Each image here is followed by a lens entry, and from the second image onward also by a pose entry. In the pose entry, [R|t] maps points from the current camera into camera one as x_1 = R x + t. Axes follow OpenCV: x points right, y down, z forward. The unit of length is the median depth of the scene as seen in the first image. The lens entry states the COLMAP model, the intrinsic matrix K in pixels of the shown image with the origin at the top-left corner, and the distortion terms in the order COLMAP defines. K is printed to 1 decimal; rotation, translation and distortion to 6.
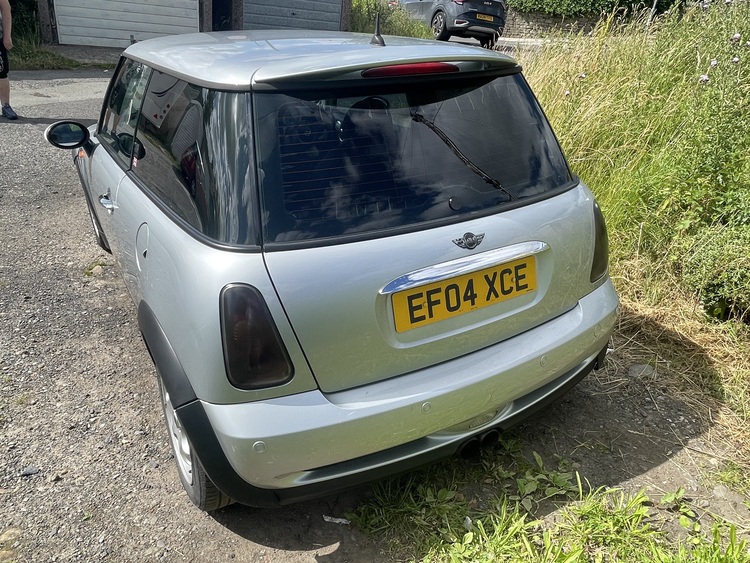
lens RADIAL K [[553.3, 0, 375.0], [0, 553.3, 281.5], [0, 0, 1]] dist [-0.006053, -0.001221]
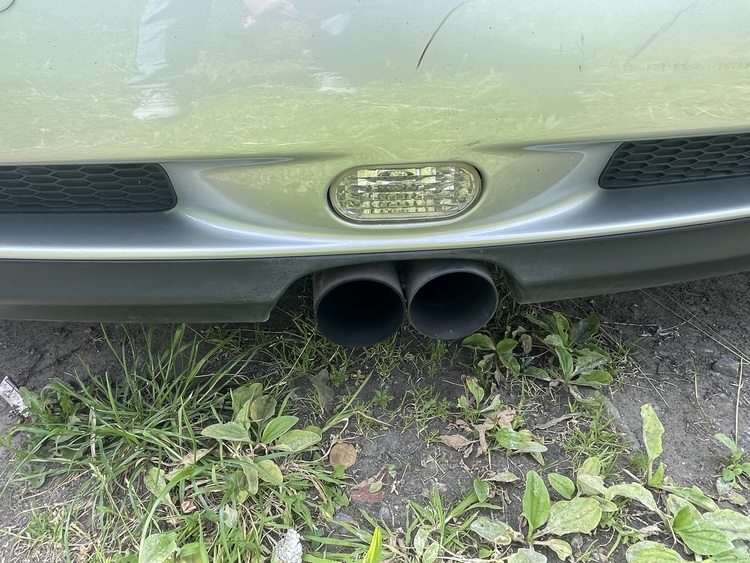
lens RADIAL K [[553.3, 0, 375.0], [0, 553.3, 281.5], [0, 0, 1]] dist [-0.006053, -0.001221]
pose [[0.915178, 0.248582, -0.317263, 0.244401], [-0.188098, 0.959595, 0.209275, 0.219254], [0.356466, -0.131848, 0.924959, 0.715019]]
